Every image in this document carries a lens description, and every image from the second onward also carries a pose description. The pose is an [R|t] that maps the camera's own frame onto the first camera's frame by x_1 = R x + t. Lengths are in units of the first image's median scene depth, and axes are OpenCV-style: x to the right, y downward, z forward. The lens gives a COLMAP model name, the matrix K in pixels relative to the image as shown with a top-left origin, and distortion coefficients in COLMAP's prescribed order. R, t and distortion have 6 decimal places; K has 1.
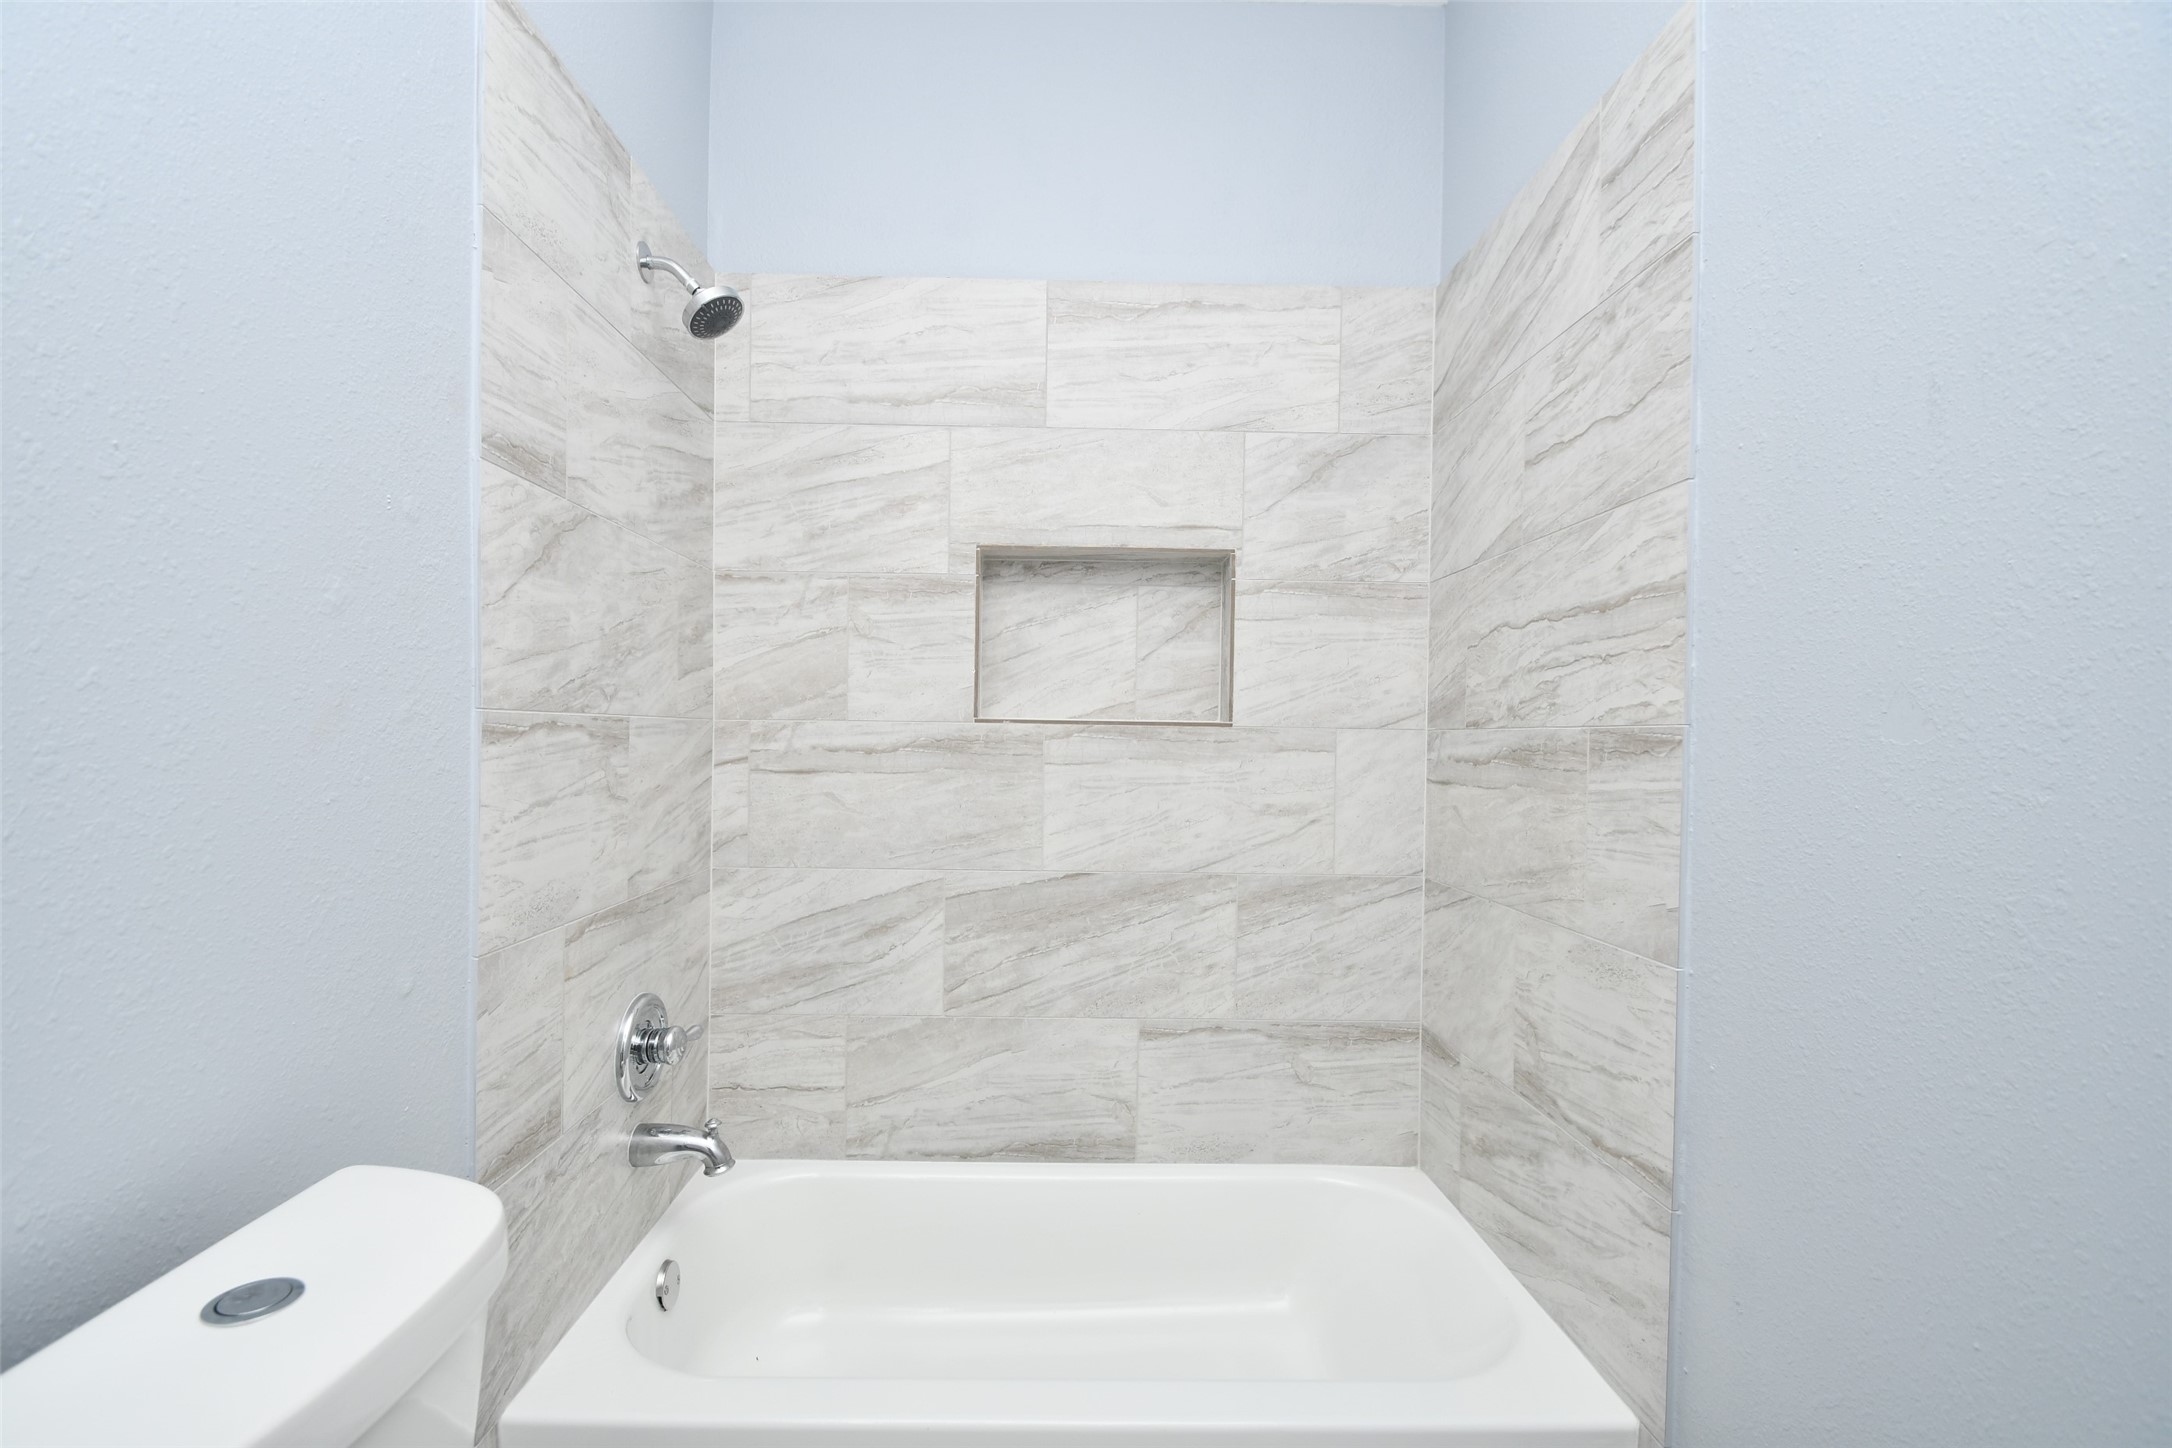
lens RADIAL K [[951.7, 0, 1060.6], [0, 951.7, 745.6], [0, 0, 1]] dist [0.007517, -0.008443]
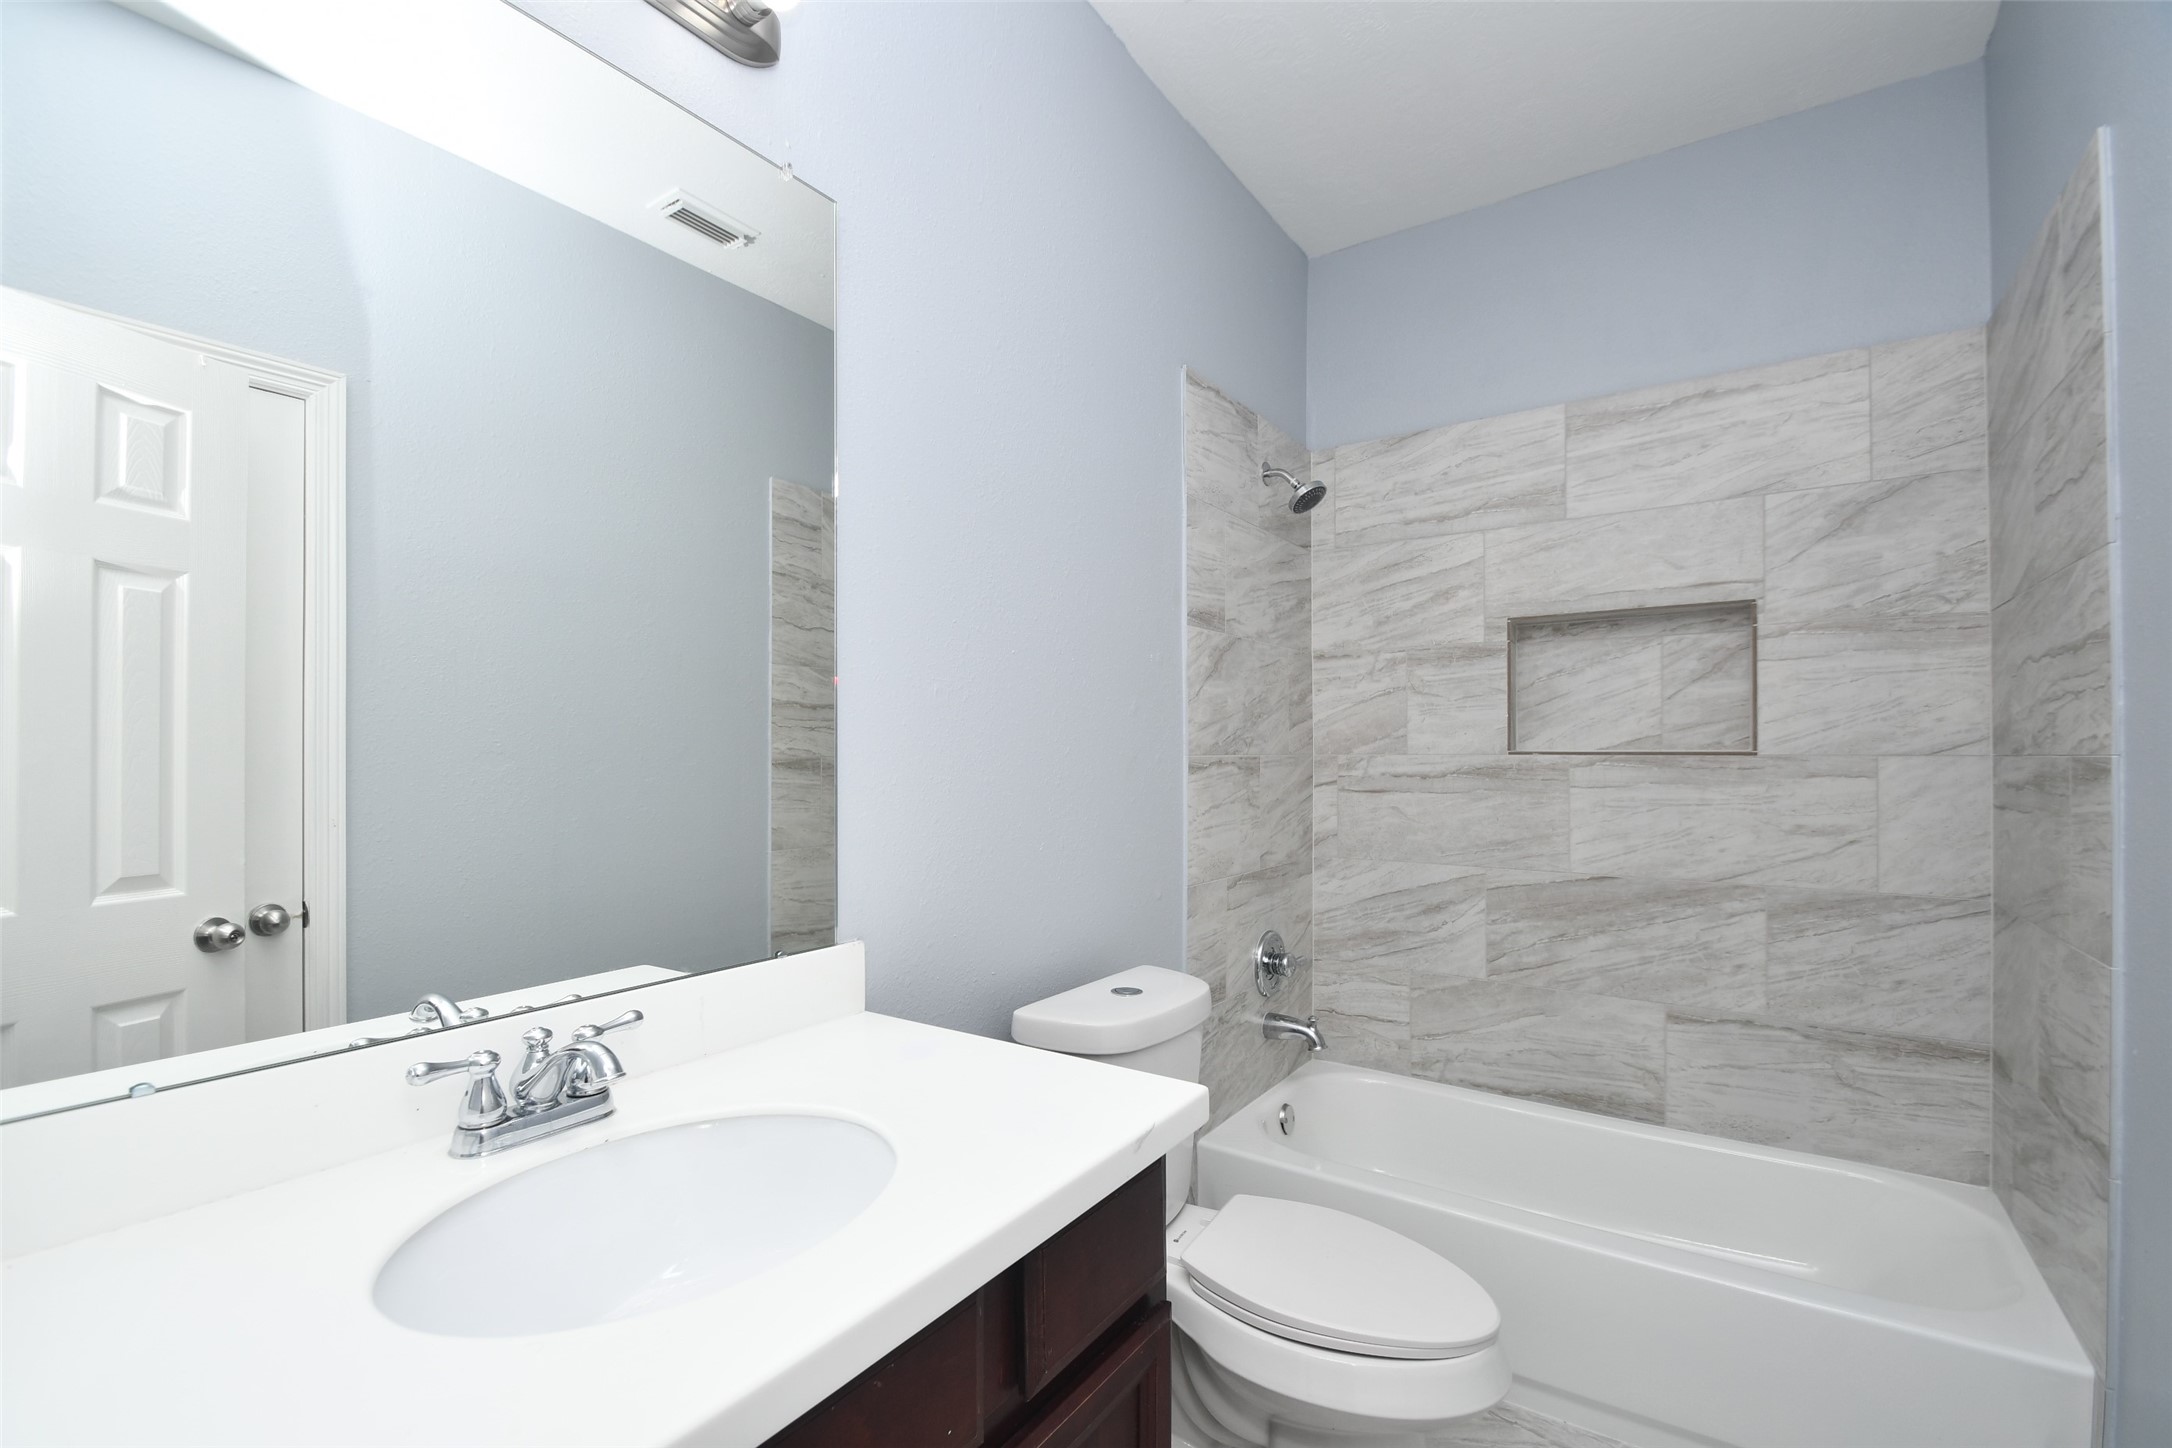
lens RADIAL K [[949.4, 0, 1060.2], [0, 949.4, 748.1], [0, 0, 1]] dist [0.018105, -0.017128]
pose [[0.808275, -0.017594, -0.588542, 0.179615], [0.005400, 0.999733, -0.022470, -0.007207], [0.588780, 0.014984, 0.808154, -0.405338]]
